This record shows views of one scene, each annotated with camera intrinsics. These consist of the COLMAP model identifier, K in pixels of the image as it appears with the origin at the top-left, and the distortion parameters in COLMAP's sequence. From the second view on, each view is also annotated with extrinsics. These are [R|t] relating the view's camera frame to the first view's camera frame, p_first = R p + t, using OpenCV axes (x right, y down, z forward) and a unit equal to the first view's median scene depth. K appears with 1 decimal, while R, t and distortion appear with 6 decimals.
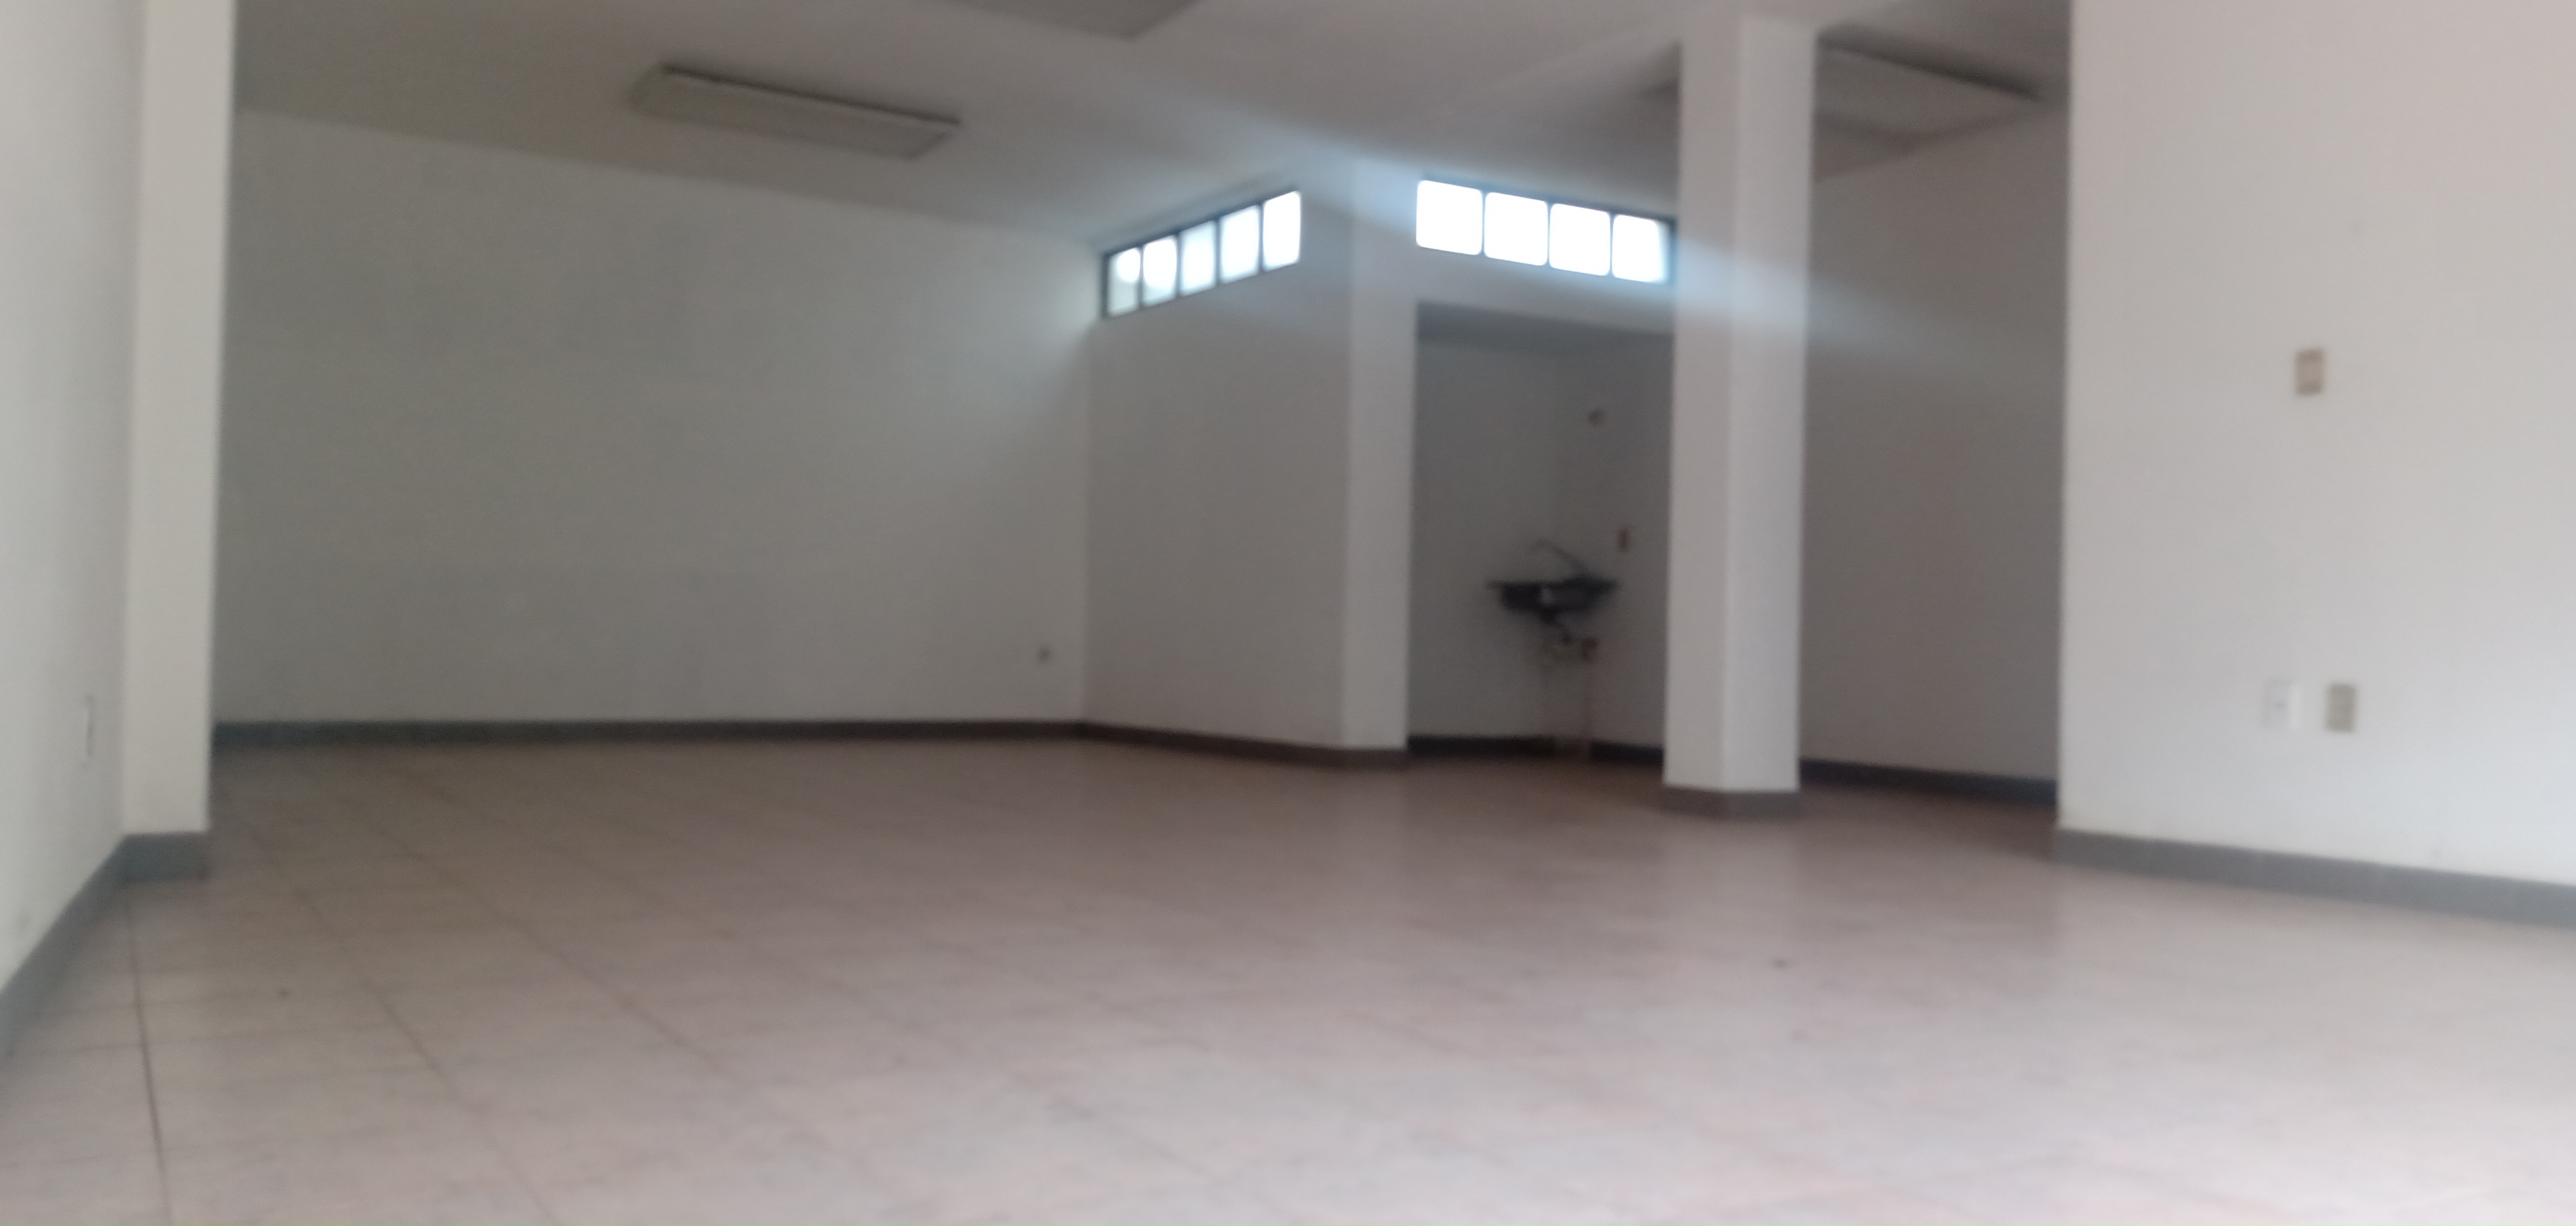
lens RADIAL K [[1965.4, 0, 1288.0], [0, 1965.4, 613.0], [0, 0, 1]] dist [0.139388, -0.353102]
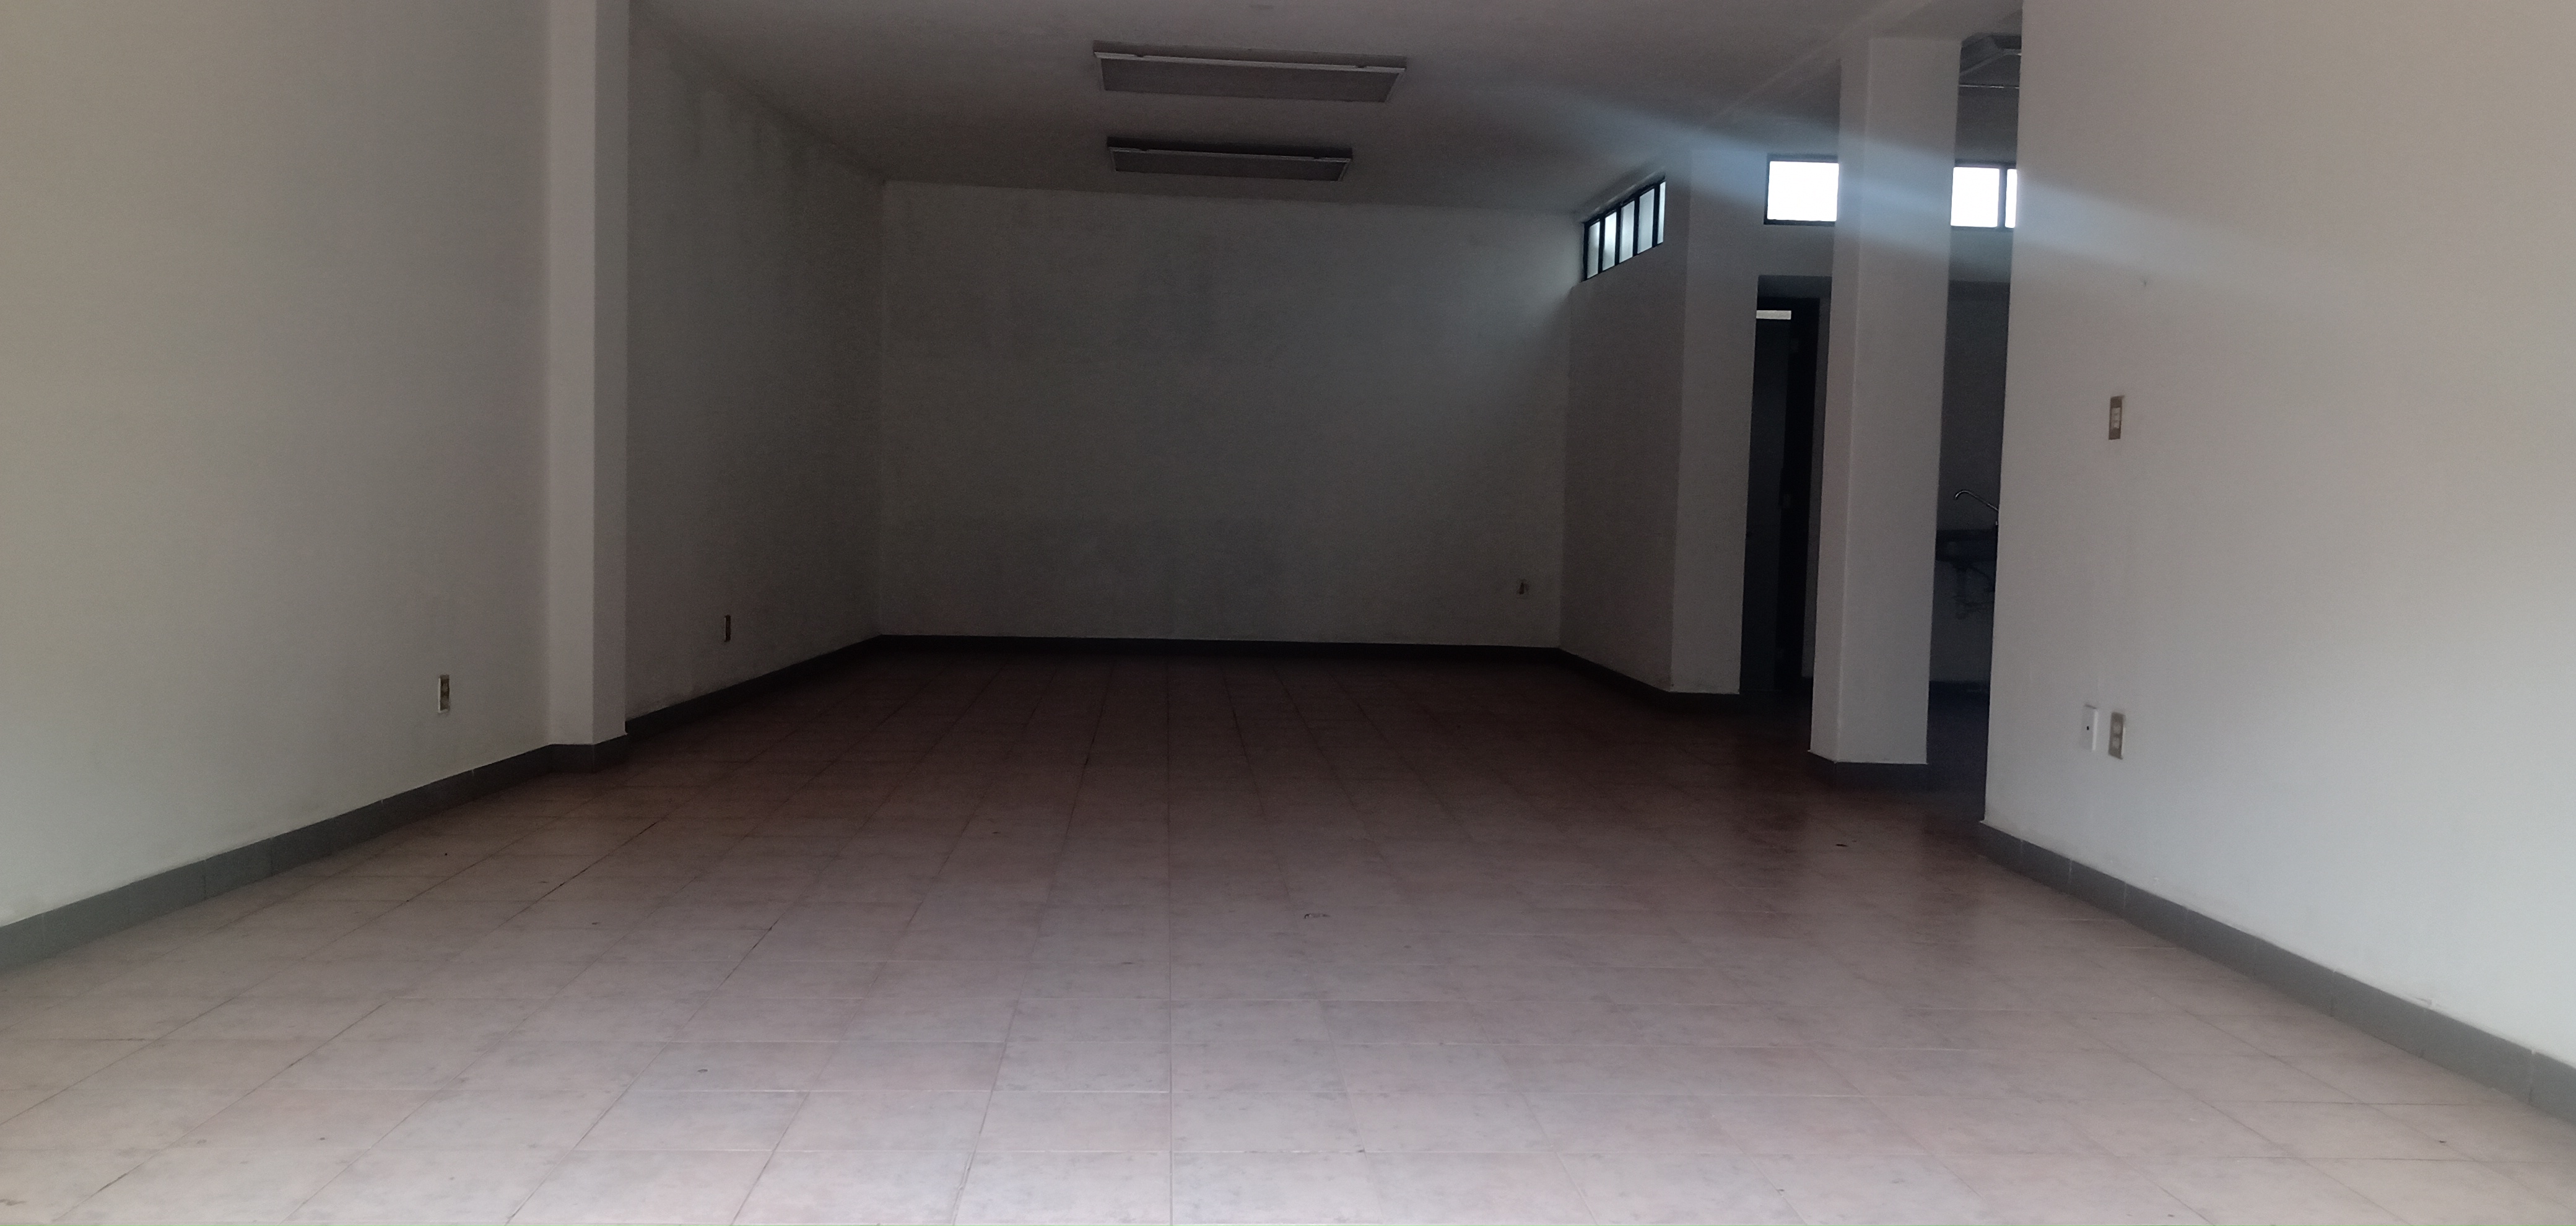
lens RADIAL K [[1965.4, 0, 1288.0], [0, 1965.4, 613.0], [0, 0, 1]] dist [0.139388, -0.353102]
pose [[0.886833, 0.022775, -0.461529, 0.323631], [0.009628, 0.997657, 0.067733, -0.049318], [0.461990, -0.064512, 0.884536, -0.072362]]
